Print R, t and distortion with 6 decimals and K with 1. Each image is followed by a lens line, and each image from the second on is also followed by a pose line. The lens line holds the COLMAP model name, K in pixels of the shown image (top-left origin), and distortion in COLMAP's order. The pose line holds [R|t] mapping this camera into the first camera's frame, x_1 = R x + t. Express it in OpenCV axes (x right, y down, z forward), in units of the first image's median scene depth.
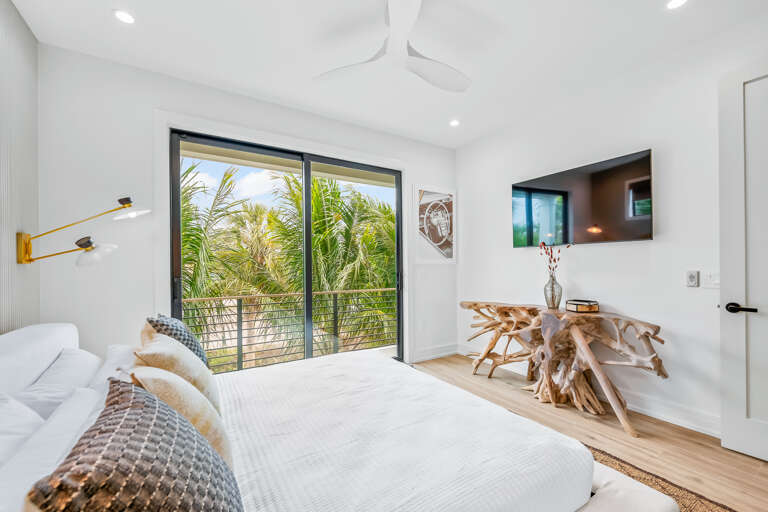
lens RADIAL K [[309.2, 0, 385.3], [0, 309.2, 260.7], [0, 0, 1]] dist [0.003759, 0.000501]
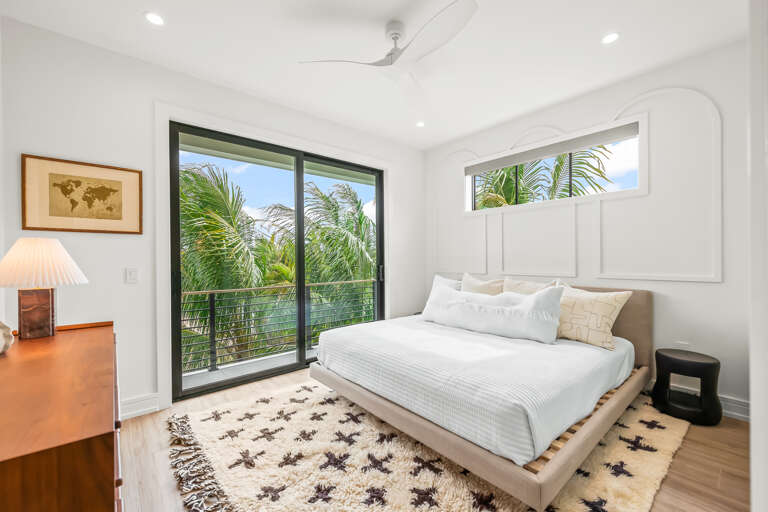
lens RADIAL K [[309.2, 0, 381.4], [0, 309.2, 256.0], [0, 0, 1]] dist [0.003759, 0.000501]
pose [[0.989996, 0.005472, 0.140992, -0.141091], [-0.006127, 0.999972, 0.004213, -0.000870], [-0.140965, -0.005034, 0.990002, -0.082361]]
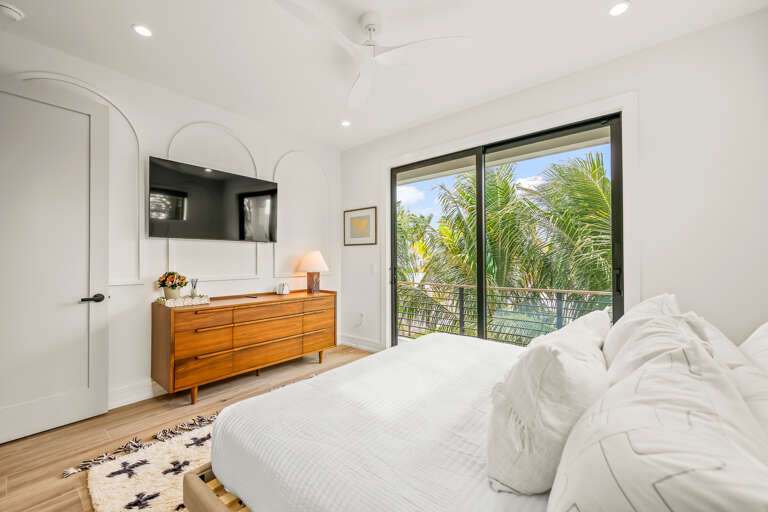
lens RADIAL K [[309.2, 0, 382.5], [0, 309.2, 259.5], [0, 0, 1]] dist [0.003759, 0.000501]
pose [[0.302823, 0.012863, -0.952960, 0.687713], [0.011833, 0.999781, 0.017255, -0.007939], [0.952973, -0.016501, 0.302604, 0.452393]]
